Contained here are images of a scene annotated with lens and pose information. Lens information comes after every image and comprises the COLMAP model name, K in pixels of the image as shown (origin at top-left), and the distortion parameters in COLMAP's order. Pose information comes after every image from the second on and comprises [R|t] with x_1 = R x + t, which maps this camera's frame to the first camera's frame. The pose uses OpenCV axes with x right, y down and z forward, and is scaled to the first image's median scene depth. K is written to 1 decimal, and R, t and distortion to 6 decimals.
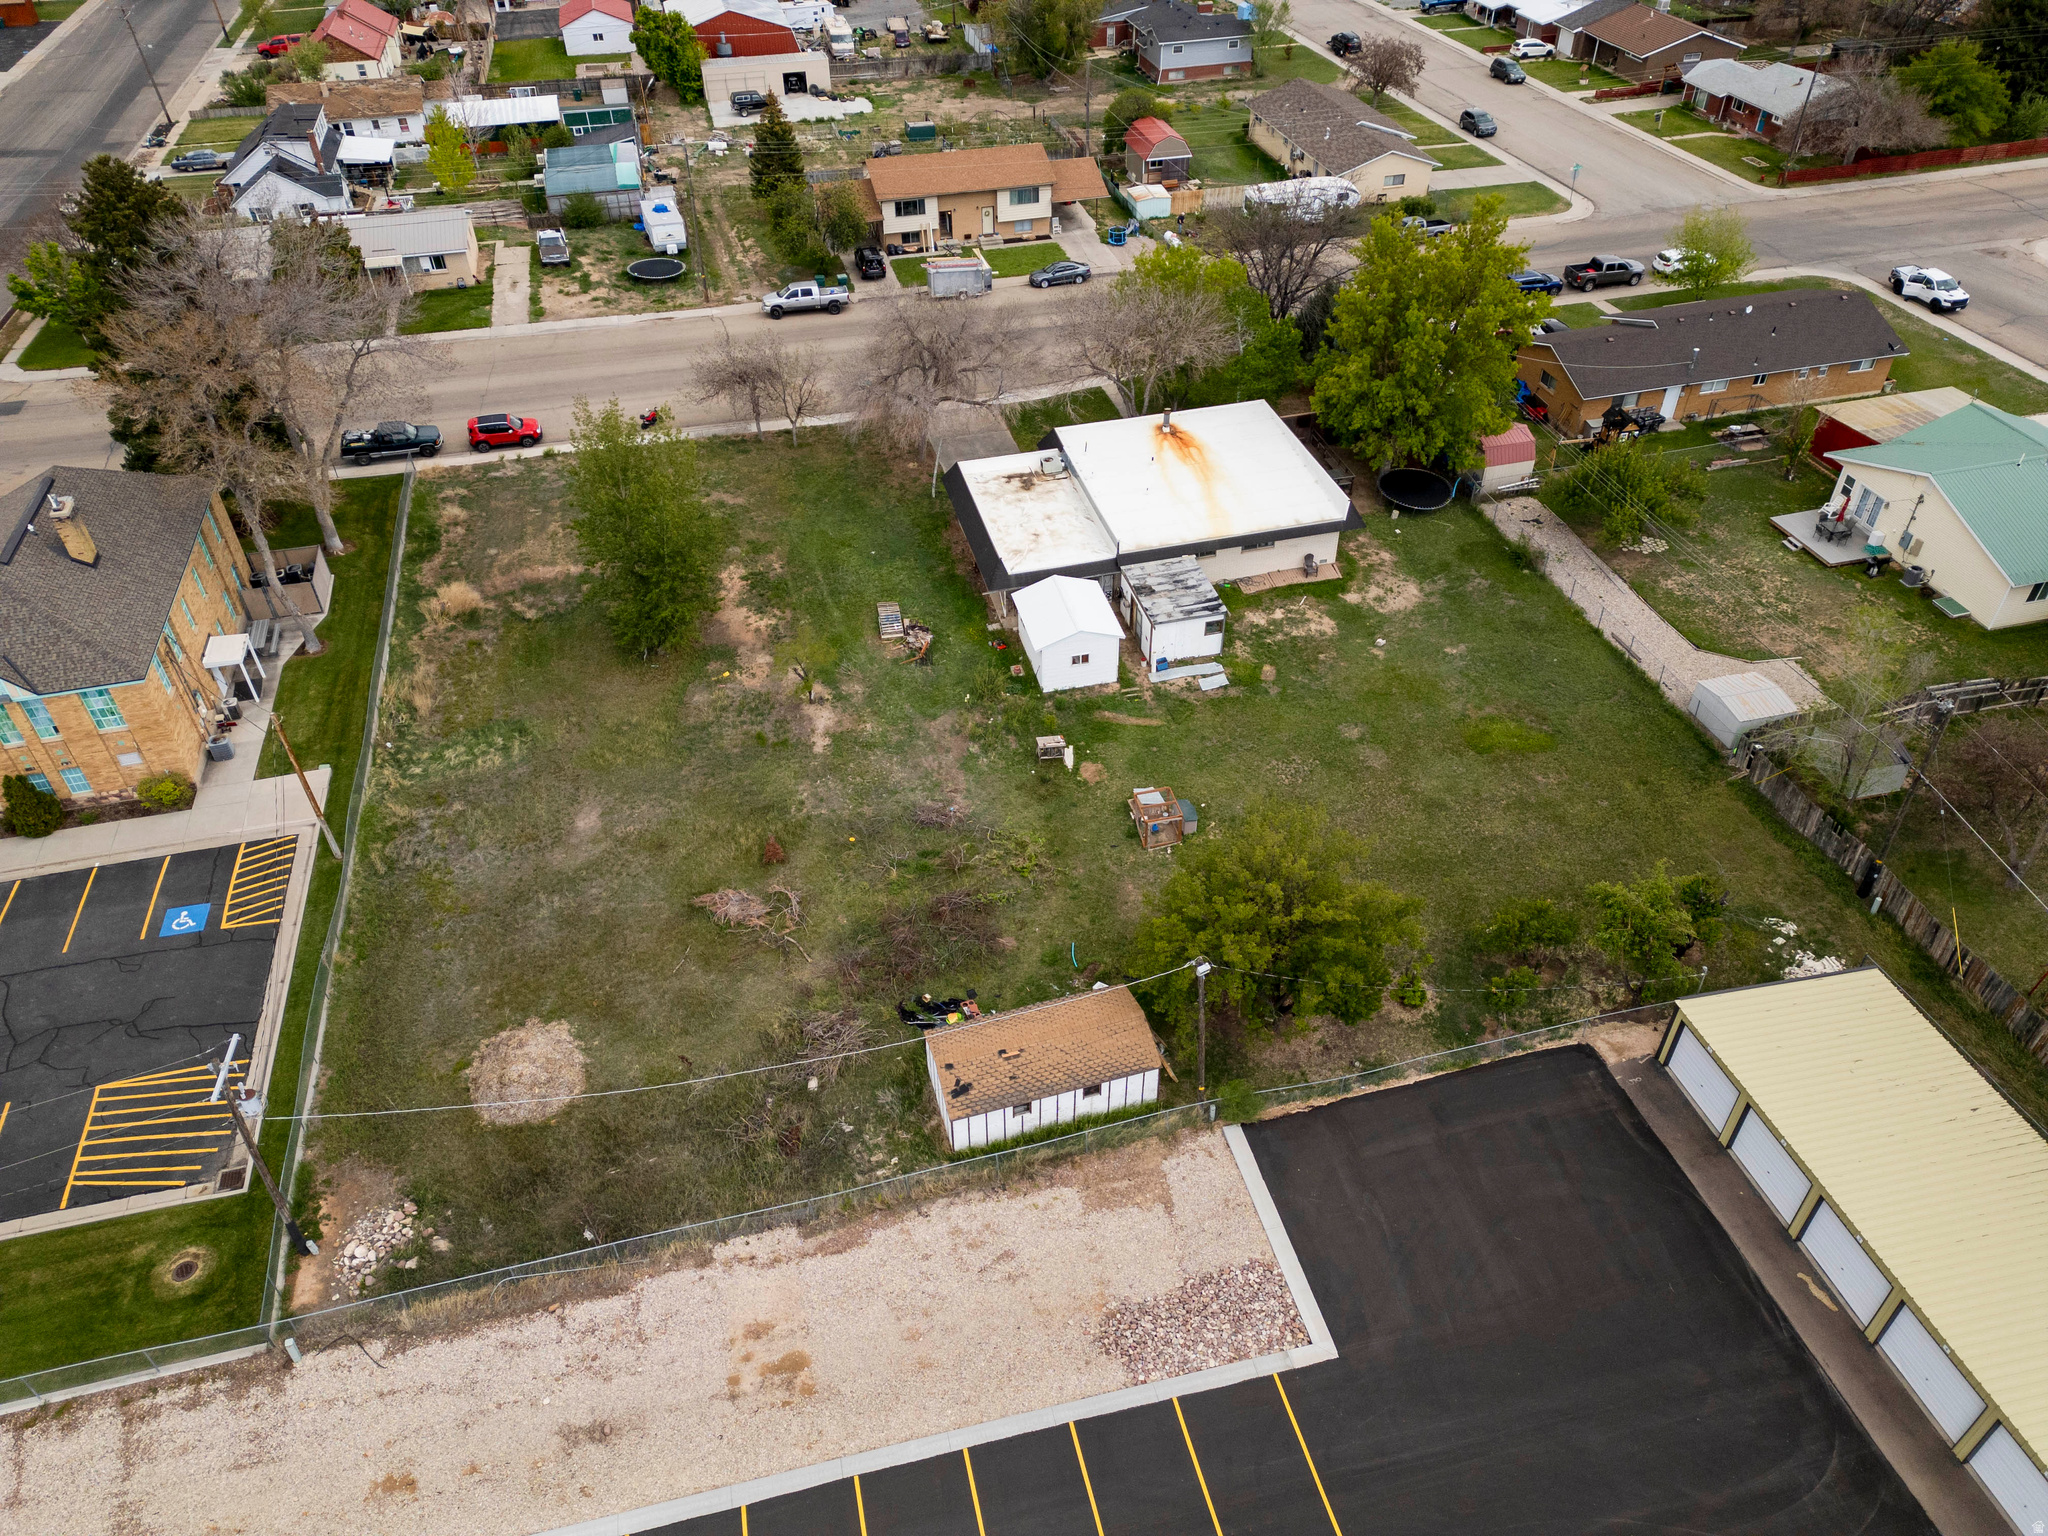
lens RADIAL K [[1421.7, 0, 1028.5], [0, 1421.7, 772.0], [0, 0, 1]] dist [0.081932, -0.076389]
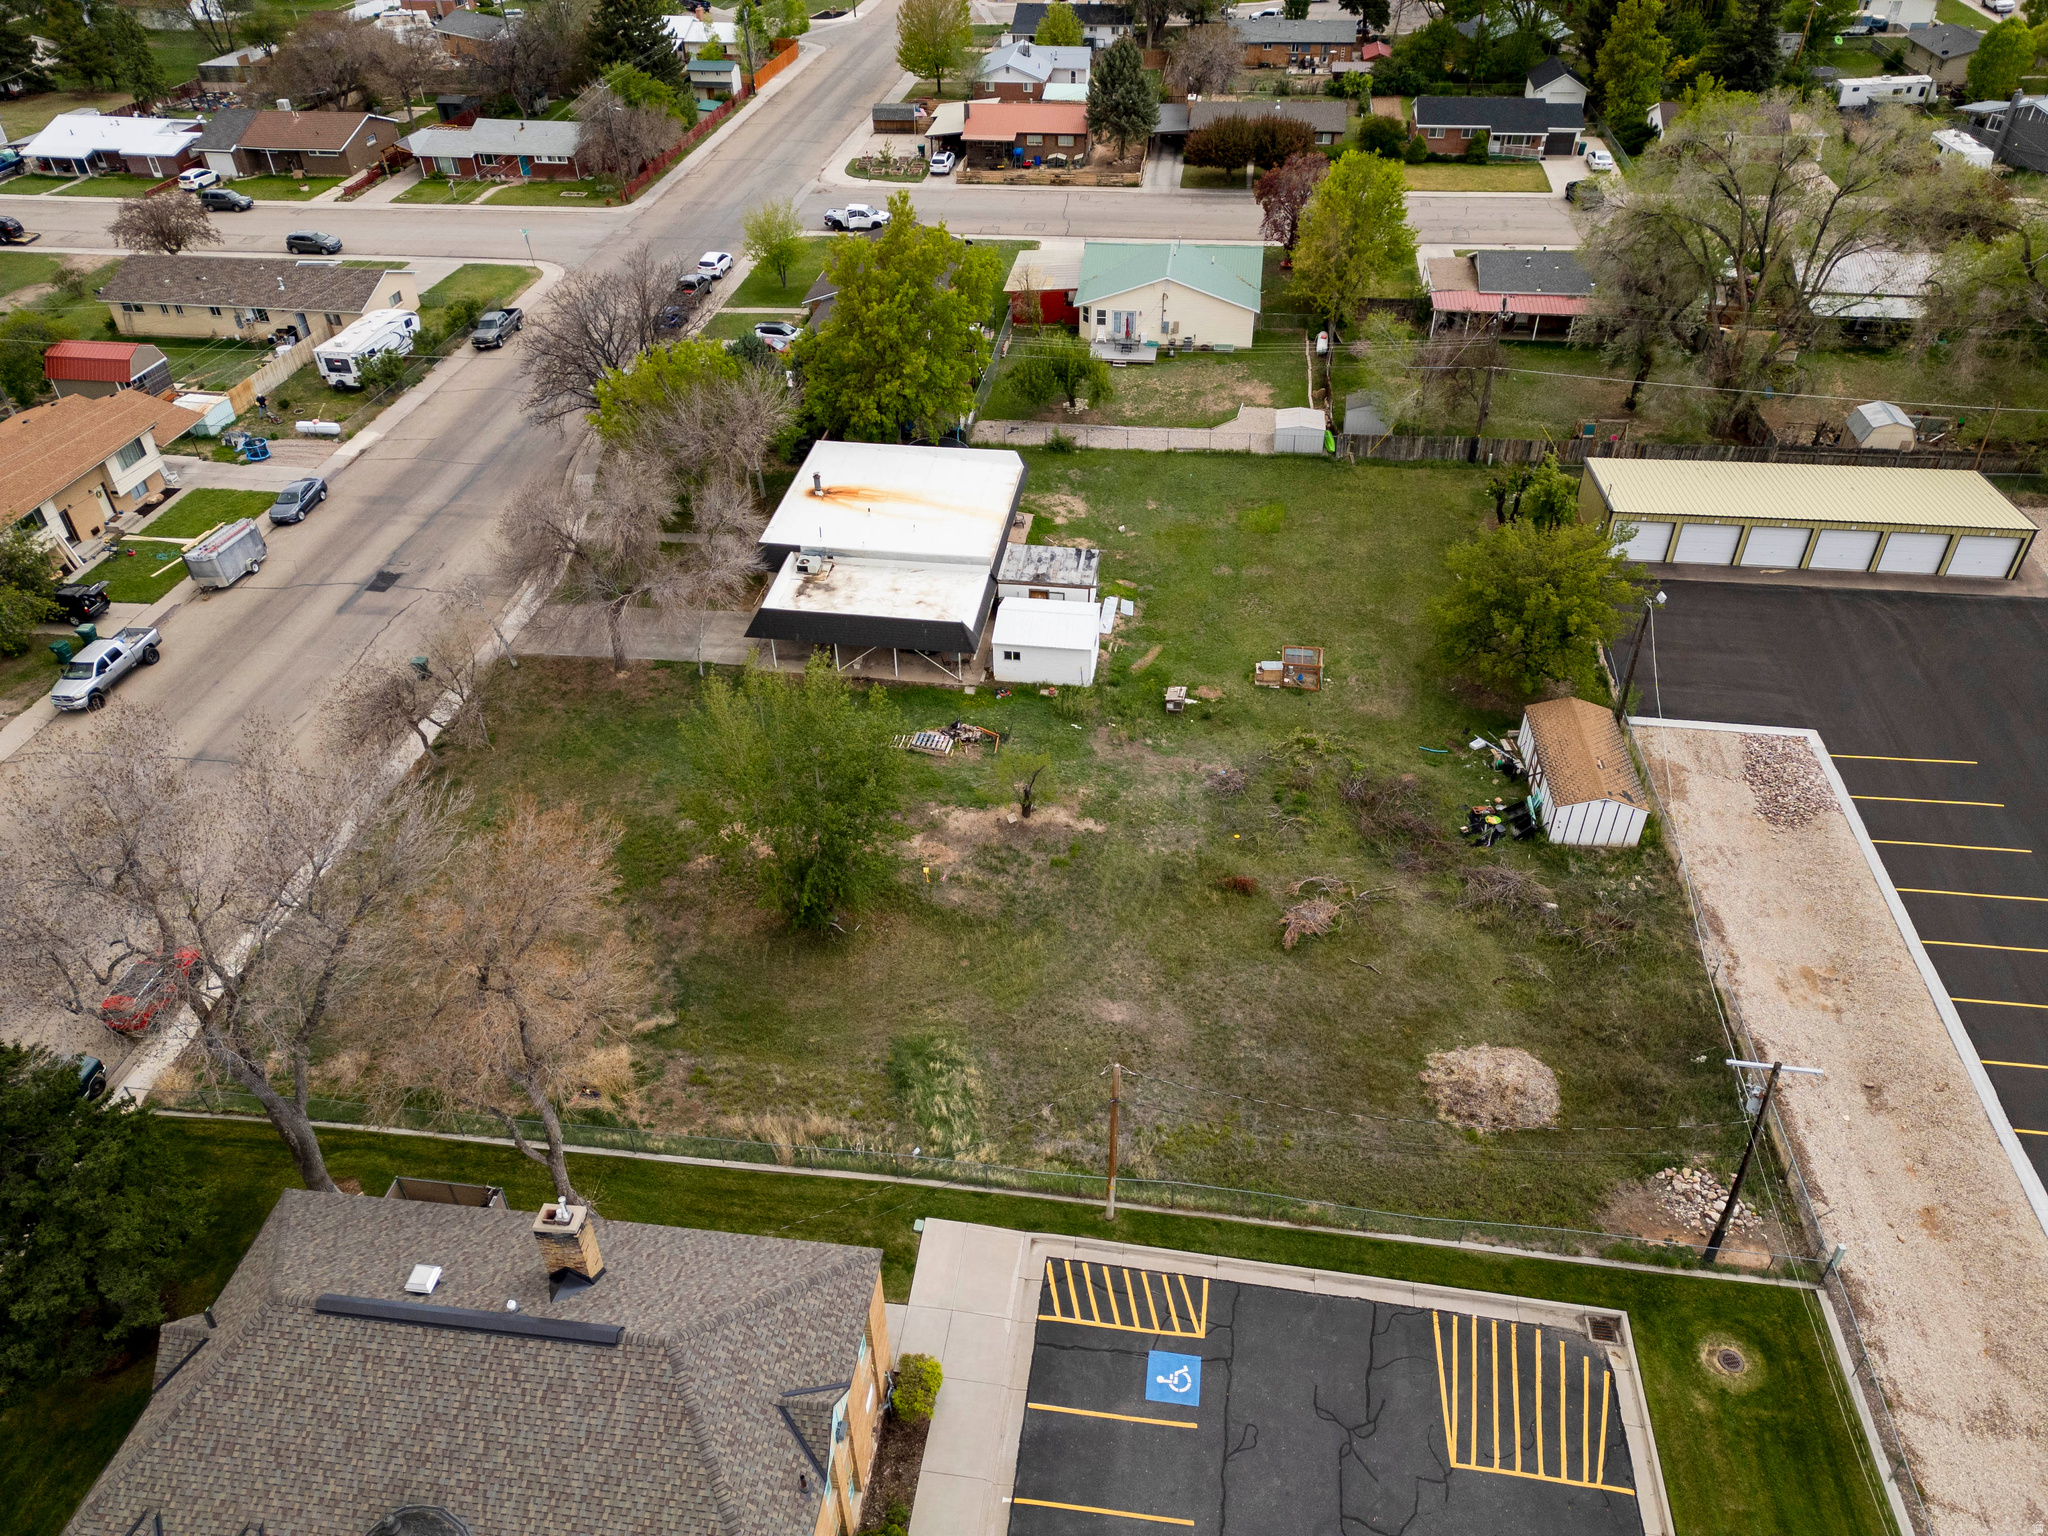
lens RADIAL K [[1428.4, 0, 1028.1], [0, 1428.4, 763.2], [0, 0, 1]] dist [0.085318, -0.088070]
pose [[0.376179, -0.557526, 0.740037, -0.730080], [0.602011, 0.754215, 0.262190, -0.283127], [-0.704324, 0.346880, 0.619356, 0.348869]]
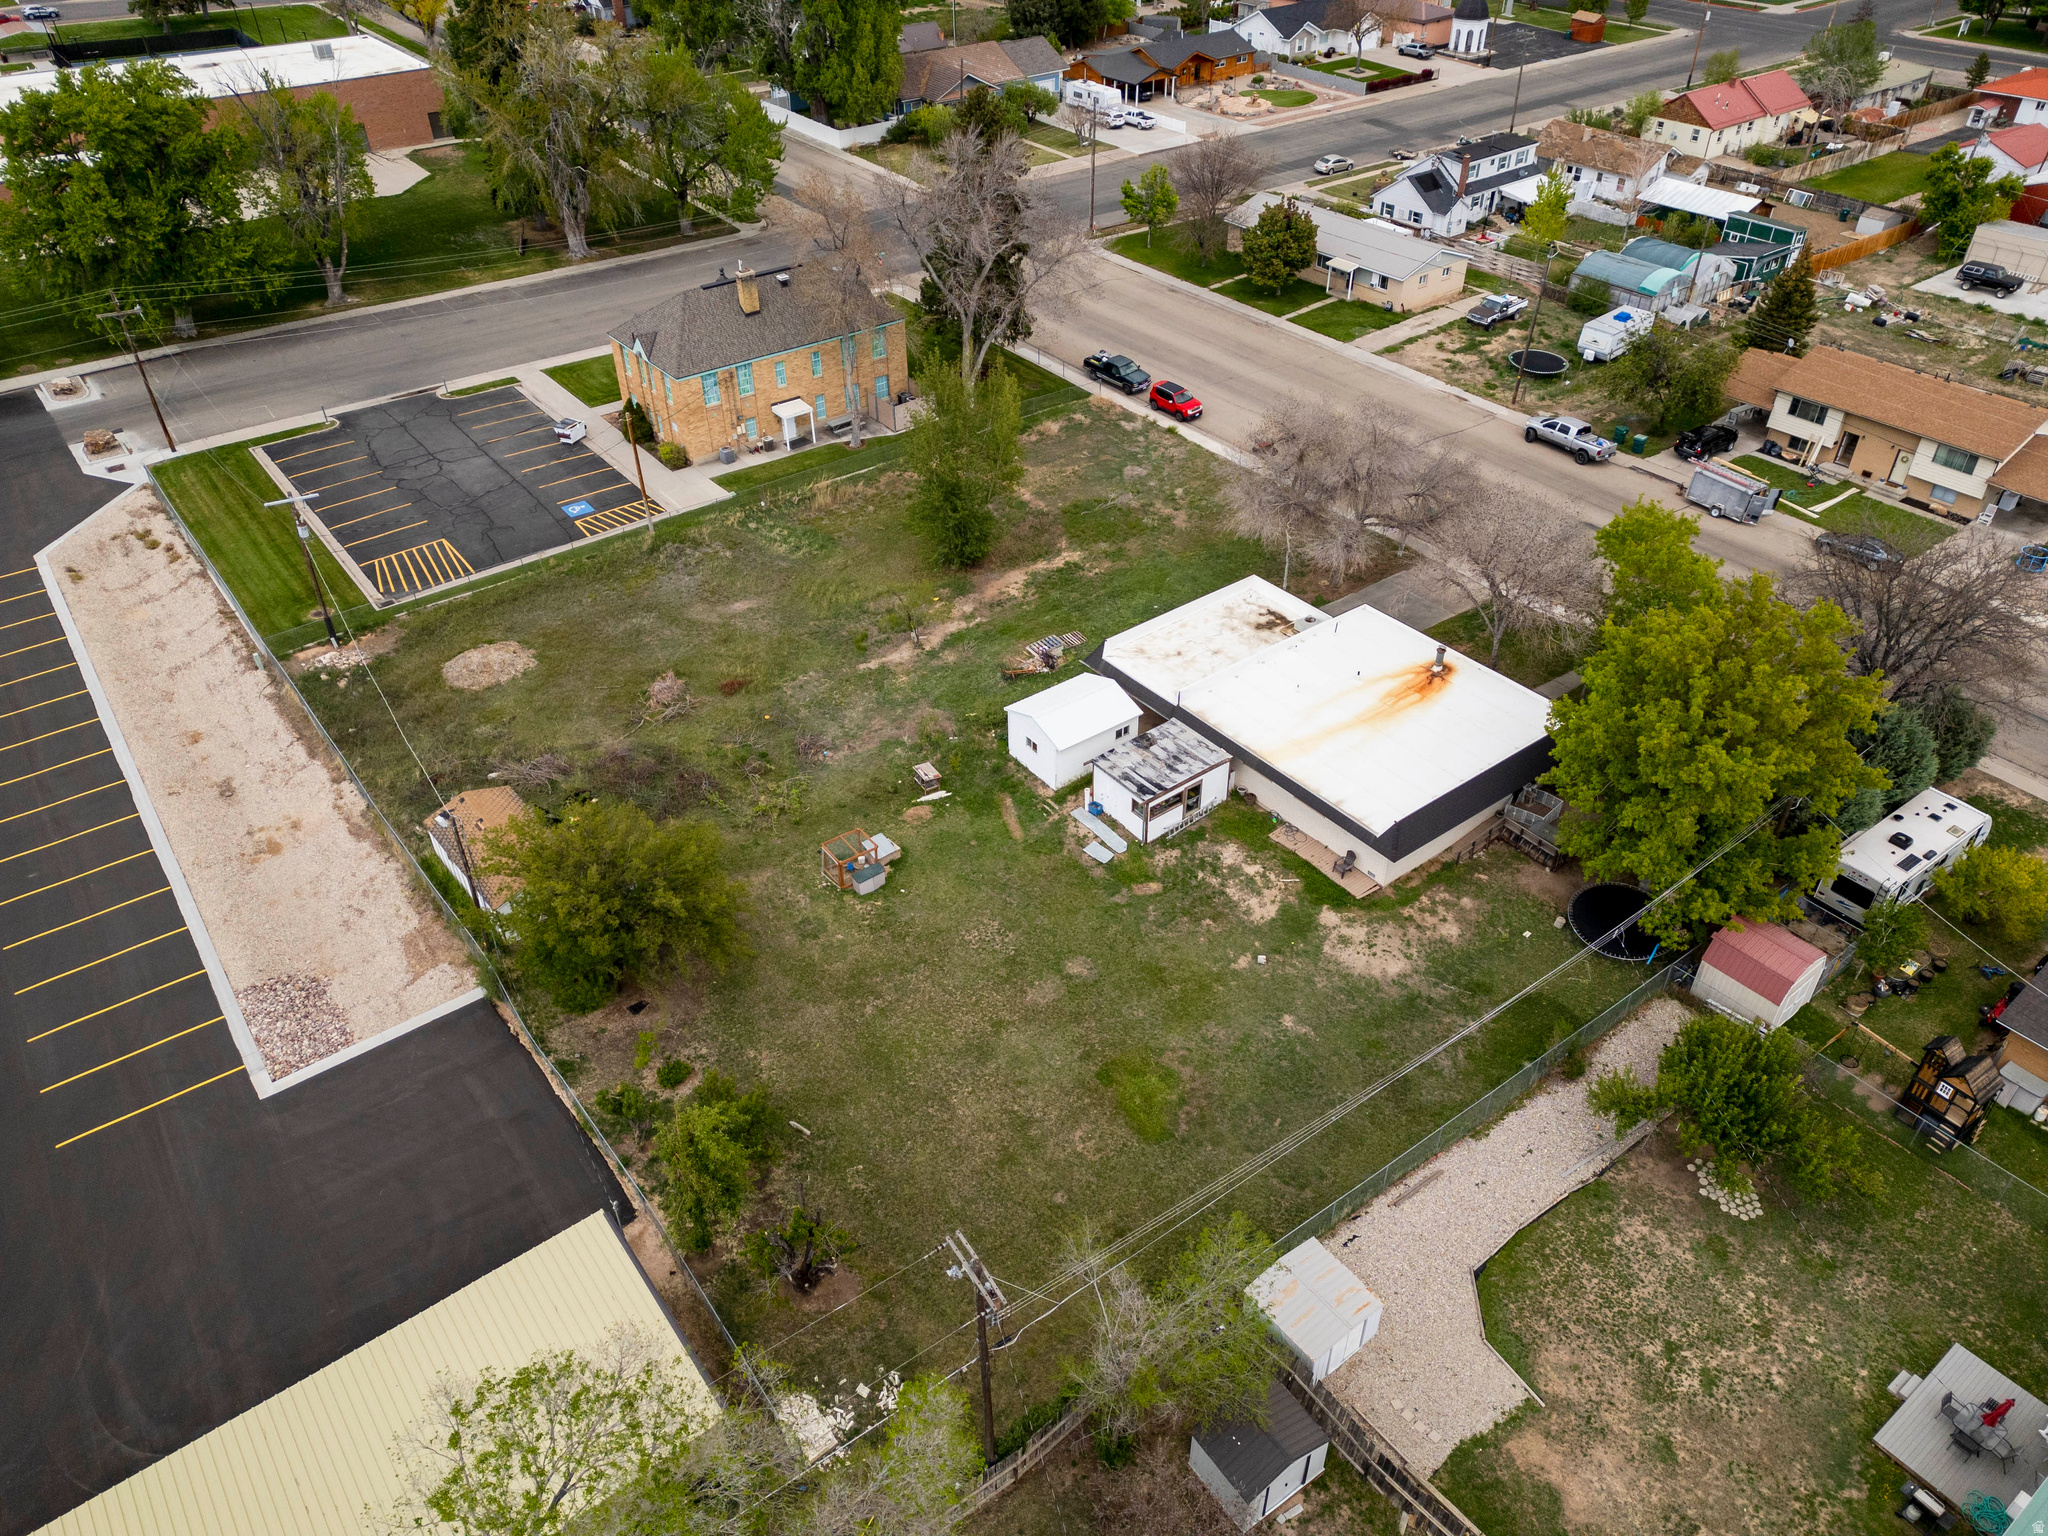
lens RADIAL K [[1421.7, 0, 1028.5], [0, 1421.7, 772.0], [0, 0, 1]] dist [0.081932, -0.076389]
pose [[0.394452, 0.567436, -0.722789, 0.670067], [-0.586793, 0.760853, 0.277085, -0.296717], [0.707164, 0.314831, 0.633088, 0.327461]]
